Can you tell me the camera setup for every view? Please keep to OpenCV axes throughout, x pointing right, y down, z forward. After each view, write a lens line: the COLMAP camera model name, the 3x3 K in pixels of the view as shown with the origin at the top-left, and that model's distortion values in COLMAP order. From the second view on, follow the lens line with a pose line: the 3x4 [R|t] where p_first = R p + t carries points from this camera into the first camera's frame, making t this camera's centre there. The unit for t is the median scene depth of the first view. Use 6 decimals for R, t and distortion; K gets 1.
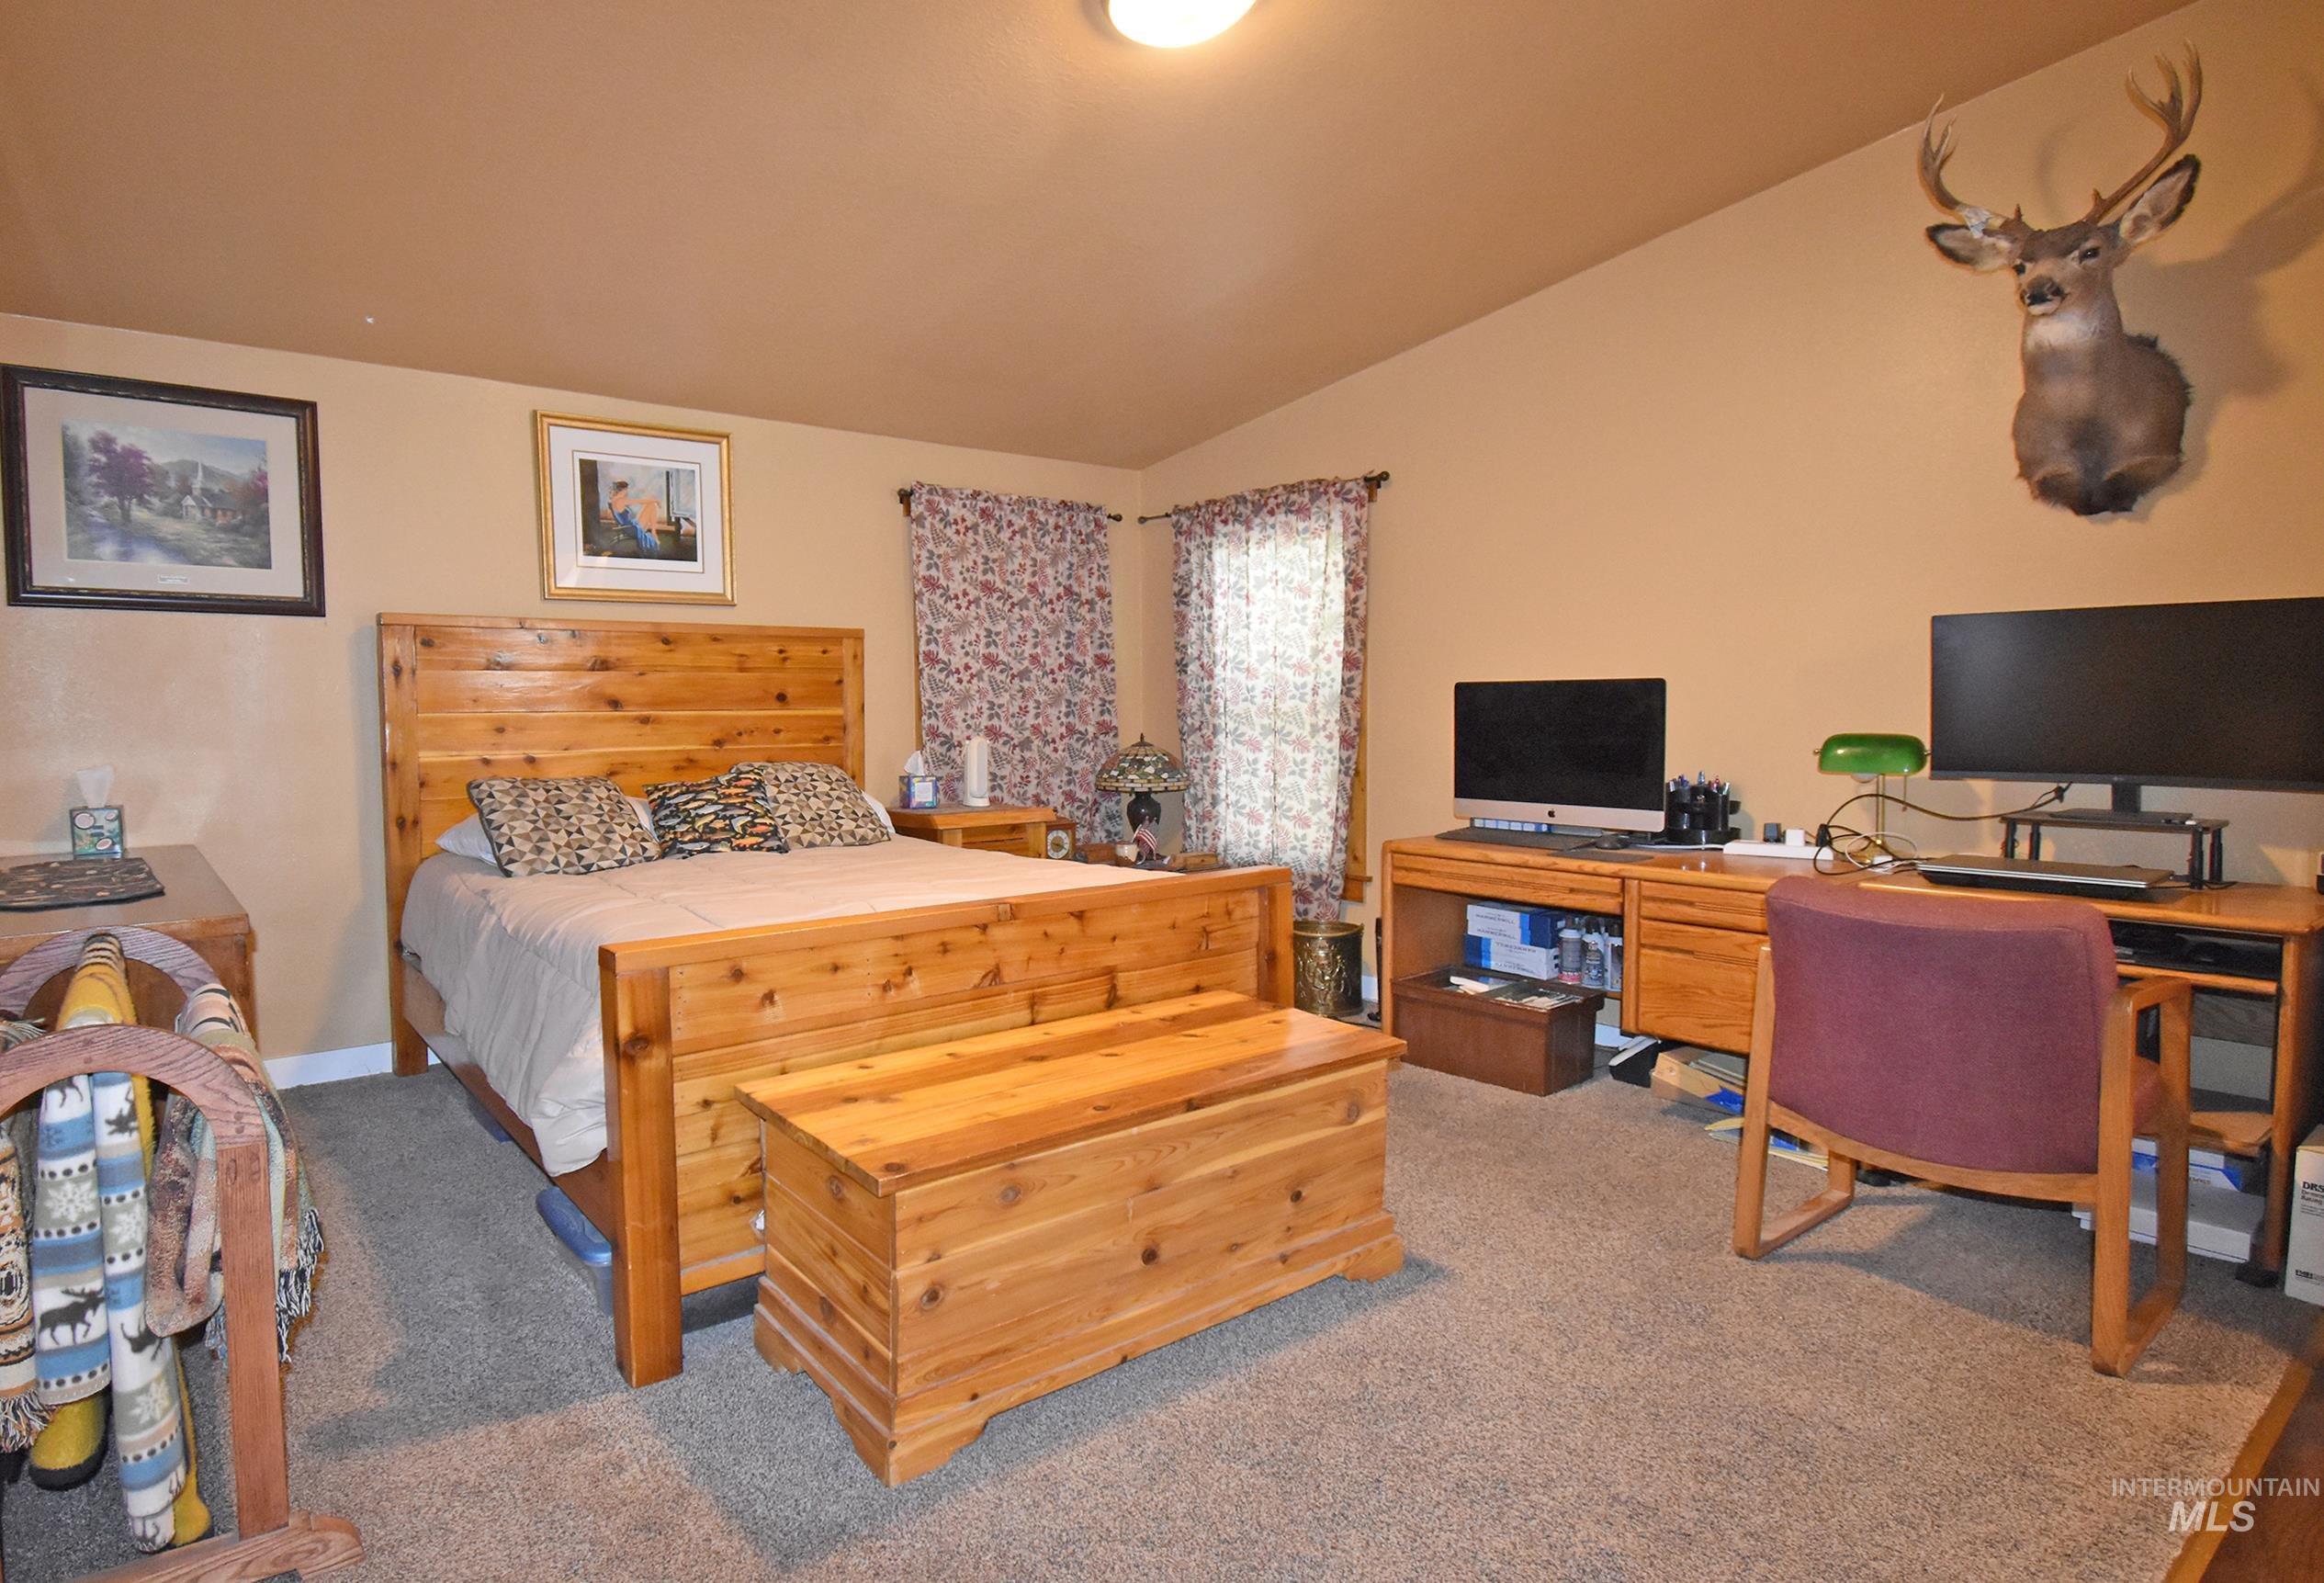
lens RADIAL K [[1232.7, 0, 1159.8], [0, 1232.7, 777.0], [0, 0, 1]] dist [0.000100, -0.003275]
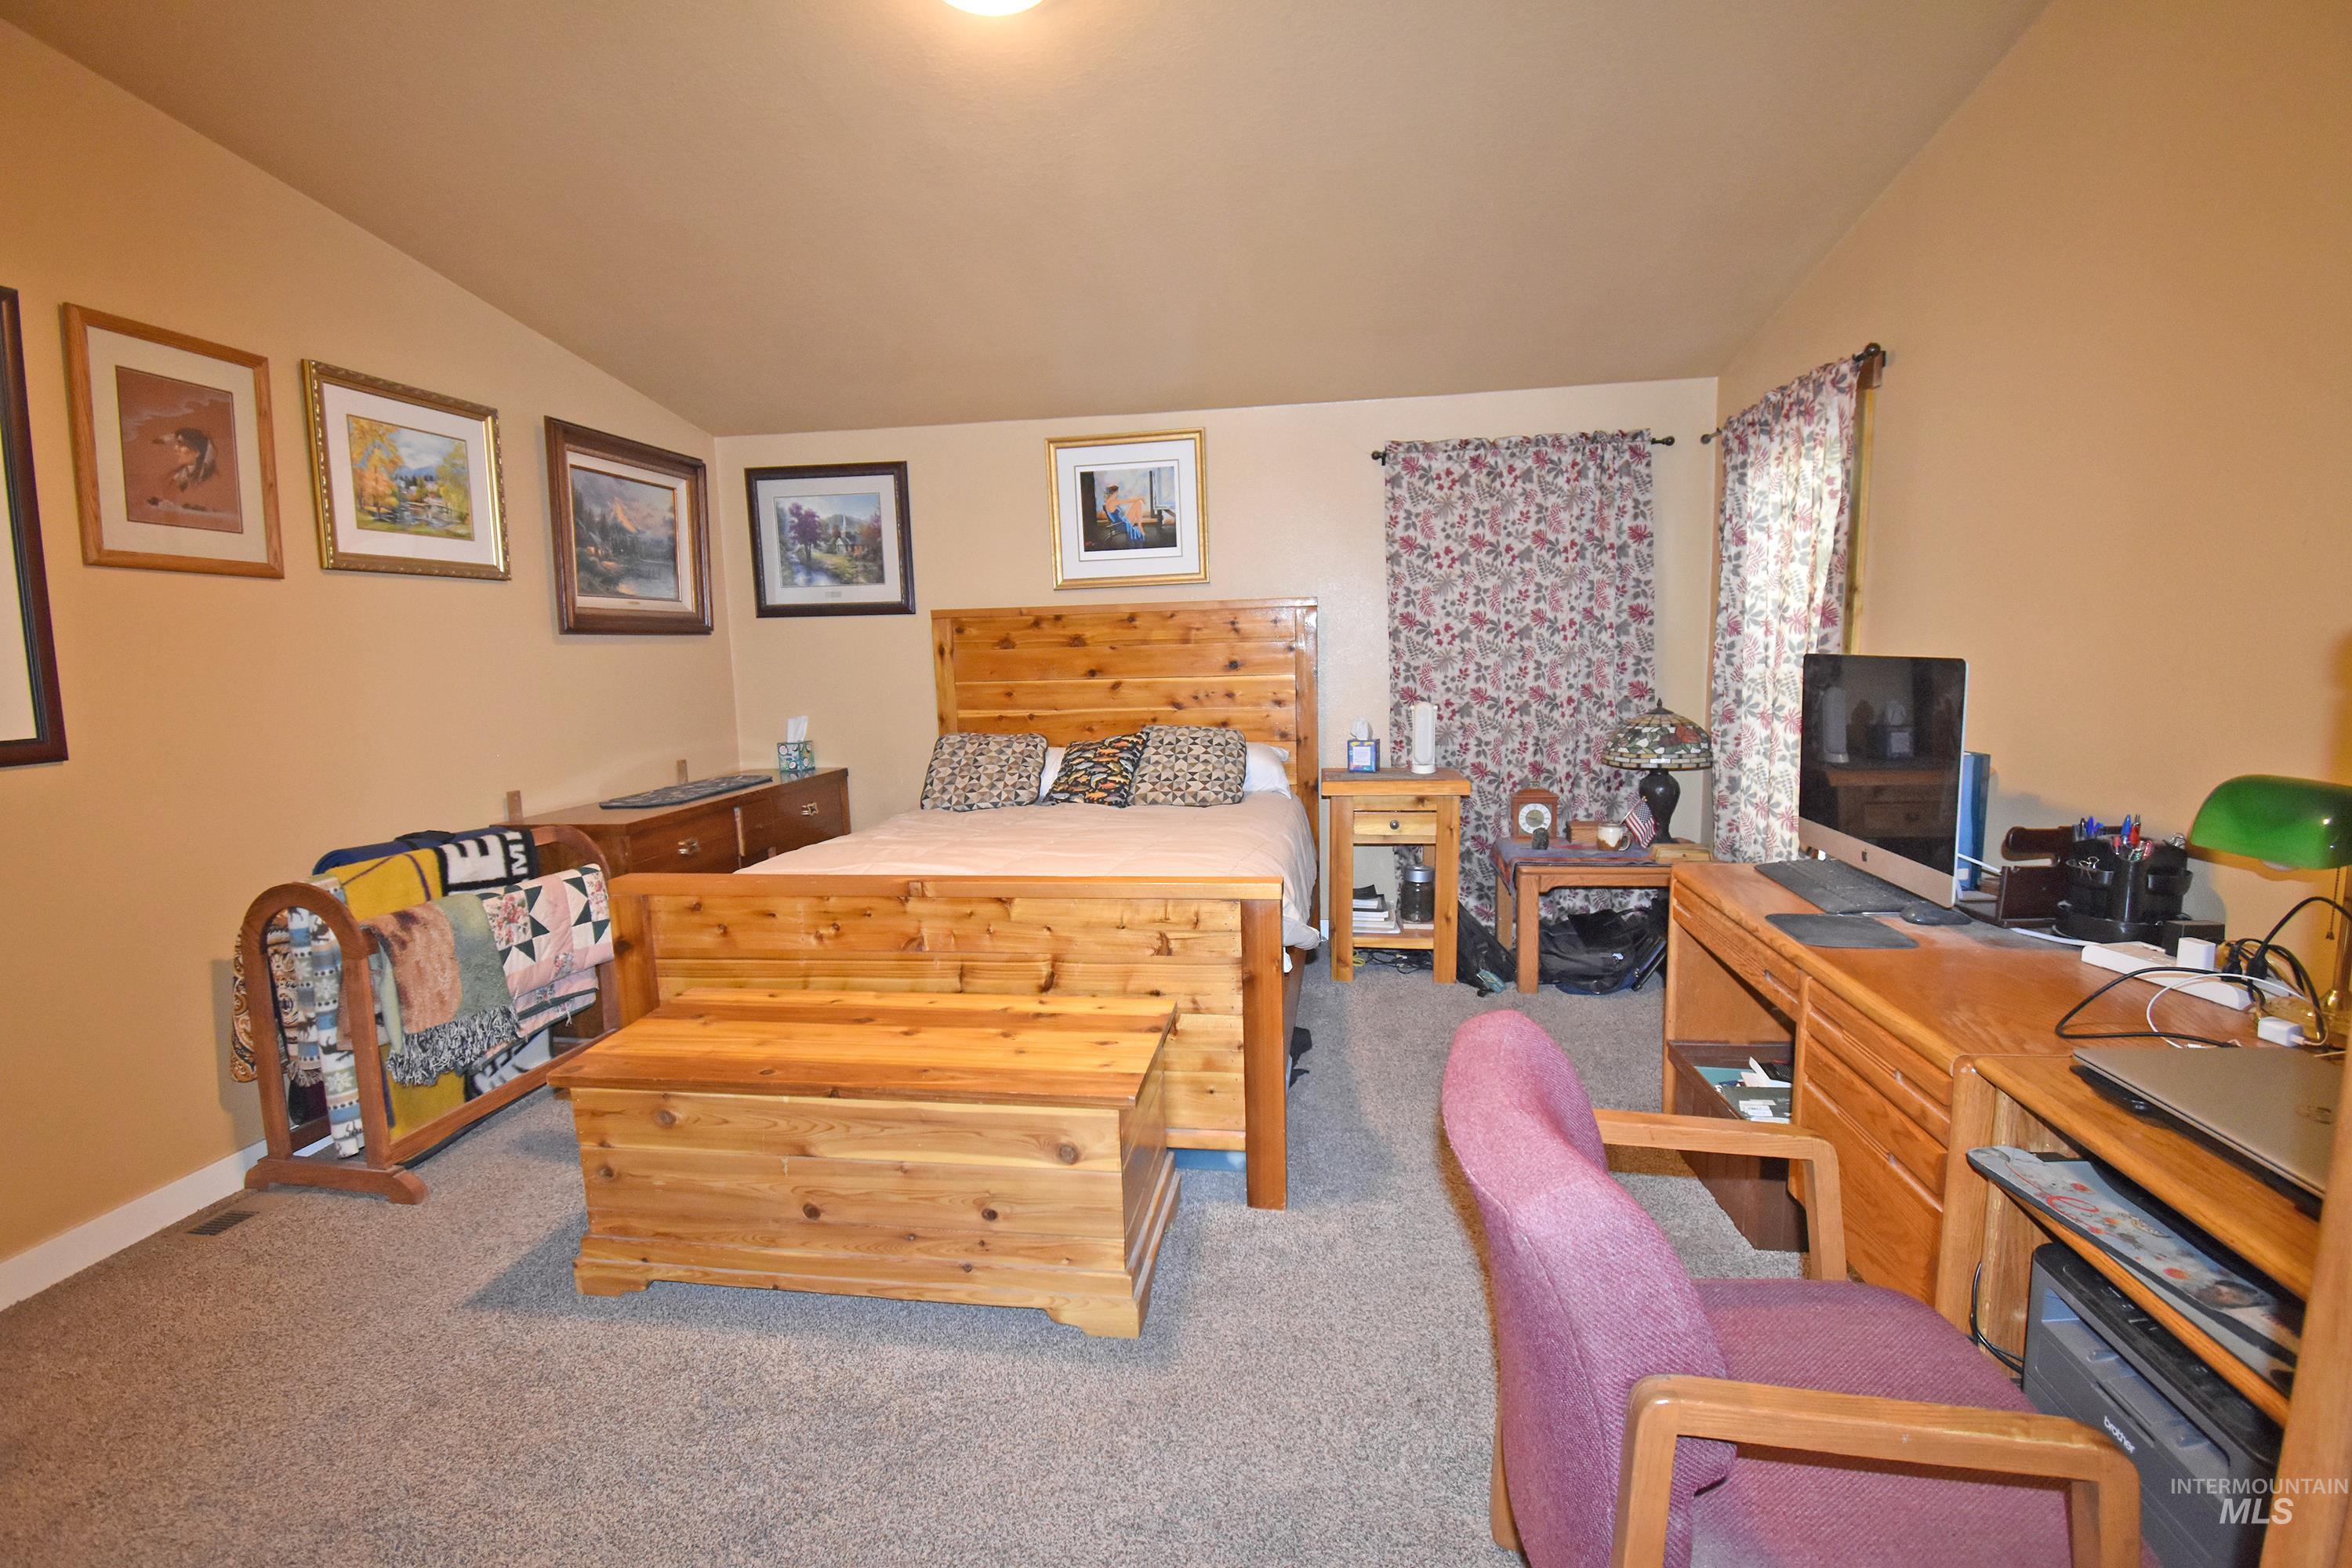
lens RADIAL K [[1166.7, 0, 1176.1], [0, 1166.7, 800.1], [0, 0, 1]] dist [0.002883, -0.001284]
pose [[0.670995, 0.088224, -0.736195, 0.470723], [-0.023919, 0.994955, 0.097432, -0.047015], [0.741076, -0.047767, 0.669719, 0.268607]]
